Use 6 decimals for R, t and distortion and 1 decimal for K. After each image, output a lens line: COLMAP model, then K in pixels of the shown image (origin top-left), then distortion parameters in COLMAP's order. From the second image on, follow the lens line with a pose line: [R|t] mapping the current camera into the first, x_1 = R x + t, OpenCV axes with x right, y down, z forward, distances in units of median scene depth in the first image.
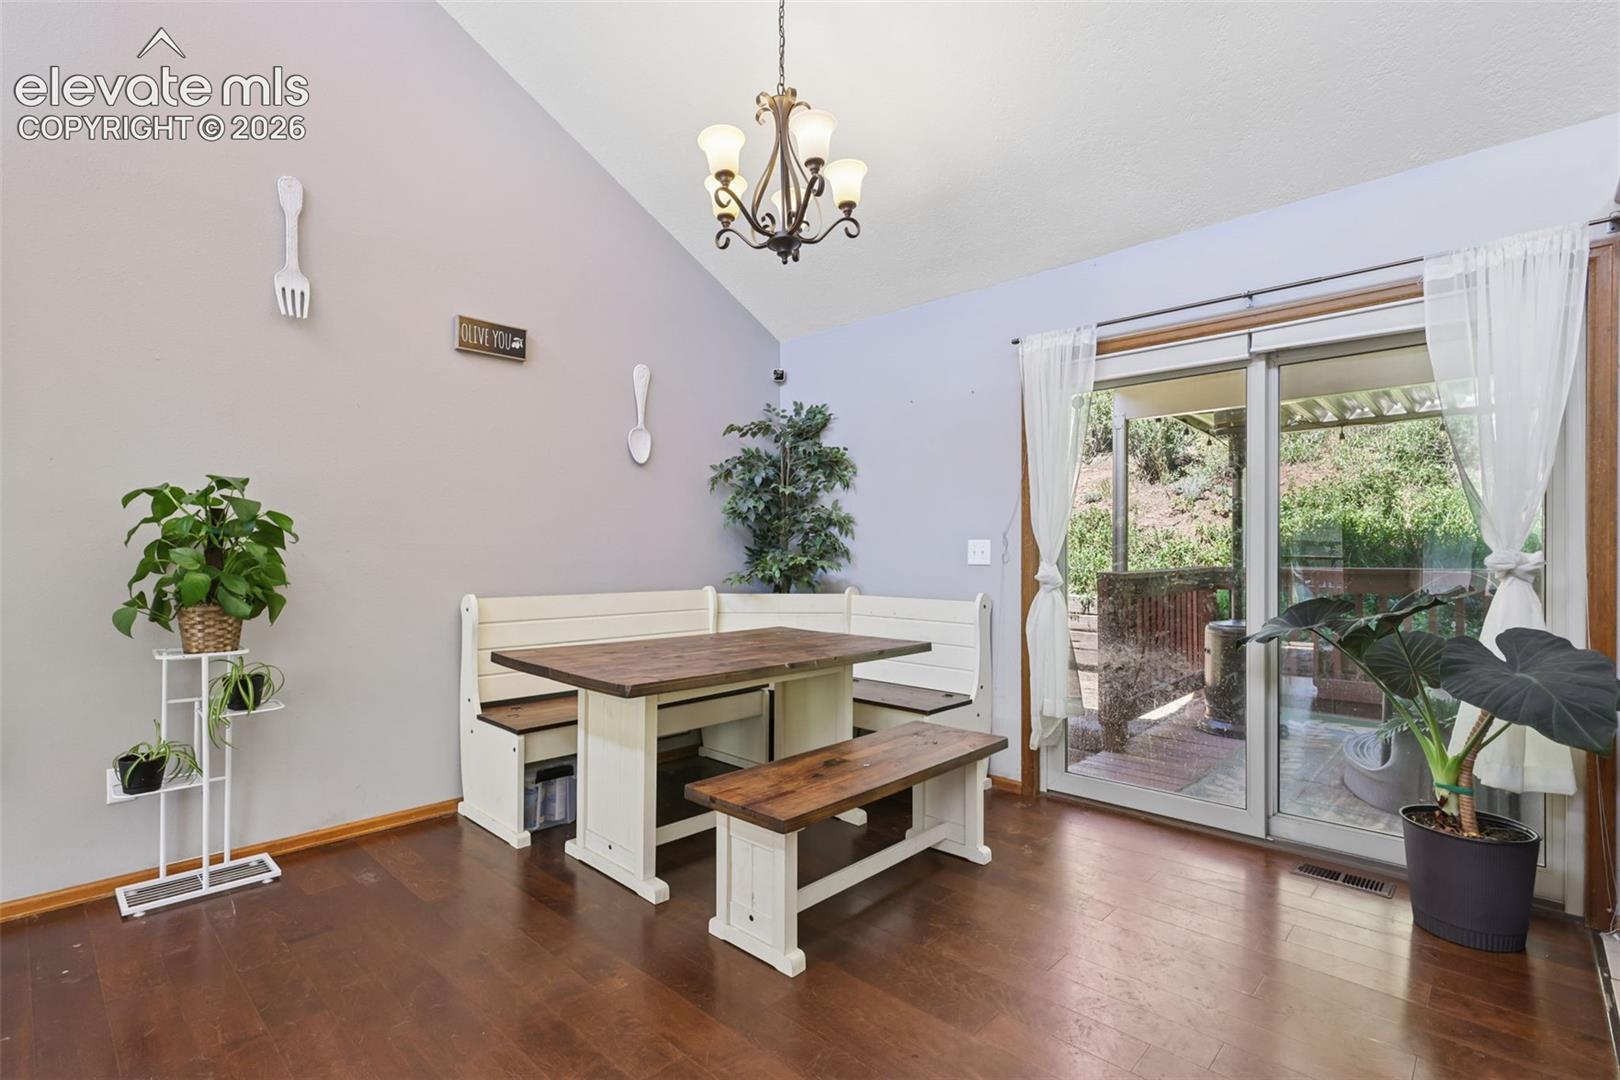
lens RADIAL K [[749.2, 0, 807.5], [0, 749.2, 548.8], [0, 0, 1]] dist [0.000766, 0.001208]
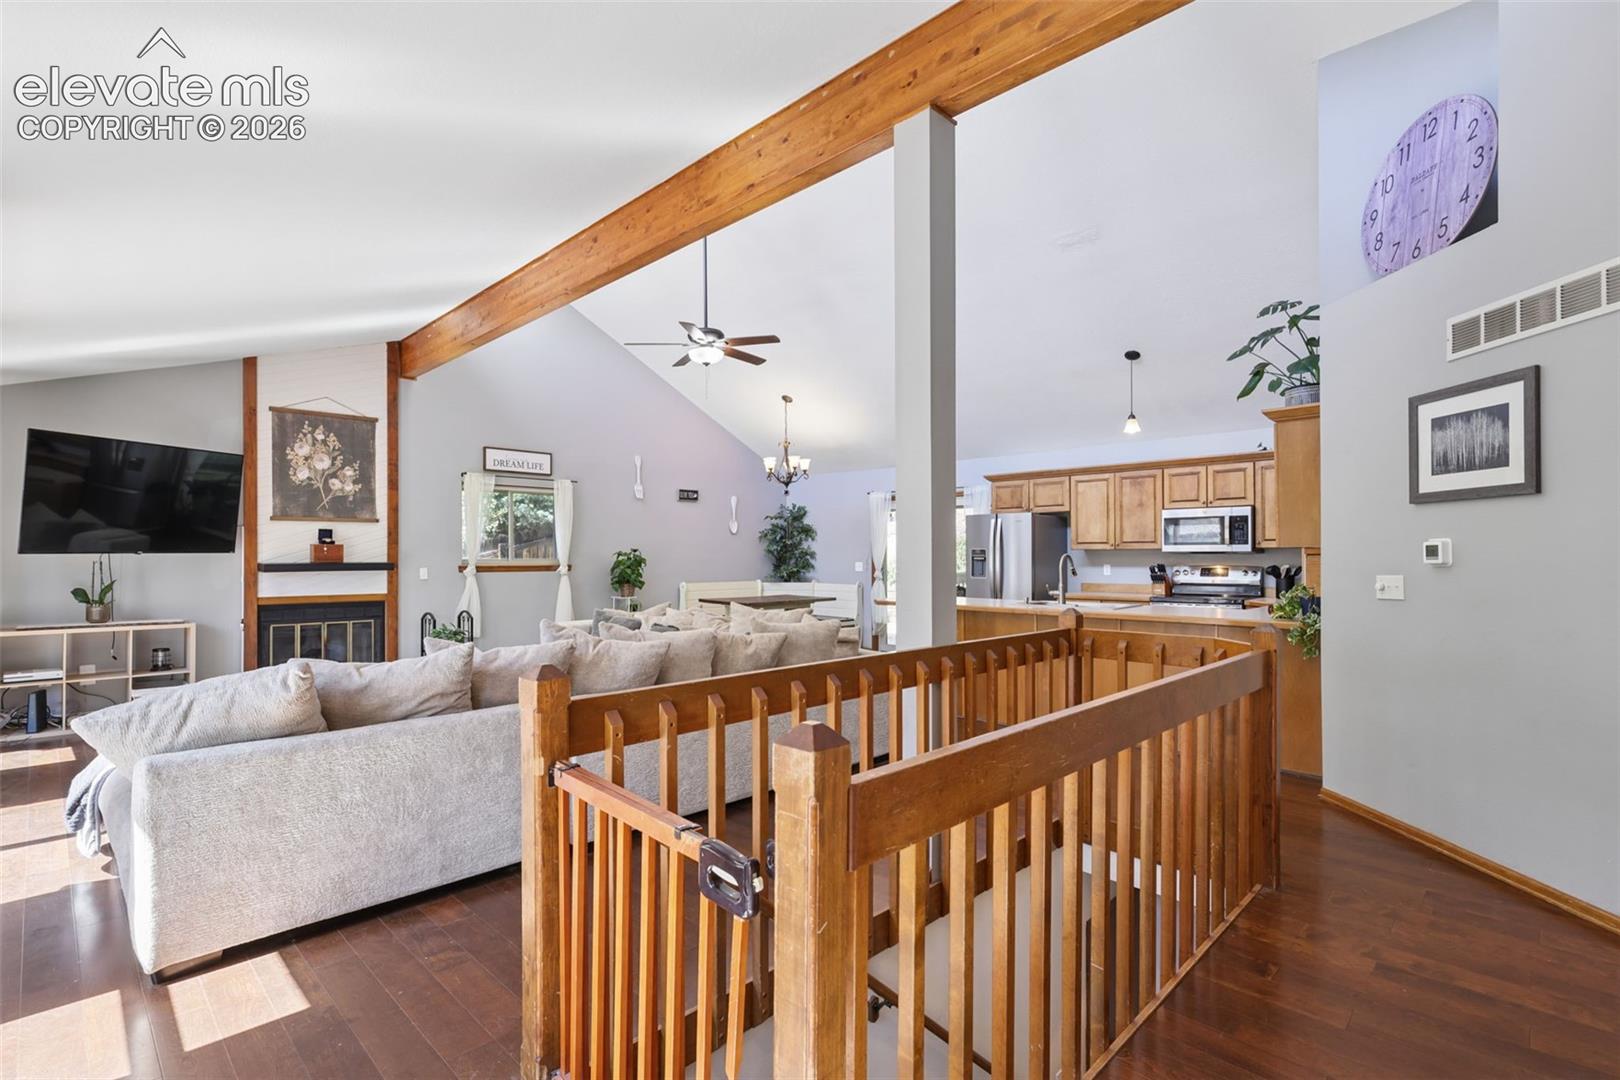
lens RADIAL K [[749.2, 0, 801.6], [0, 749.2, 557.3], [0, 0, 1]] dist [0.000766, 0.001208]
pose [[0.999734, -0.001731, -0.023018, 0.083037], [0.001993, 0.999933, 0.011369, -0.061851], [0.022997, -0.011412, 0.999670, -1.739043]]
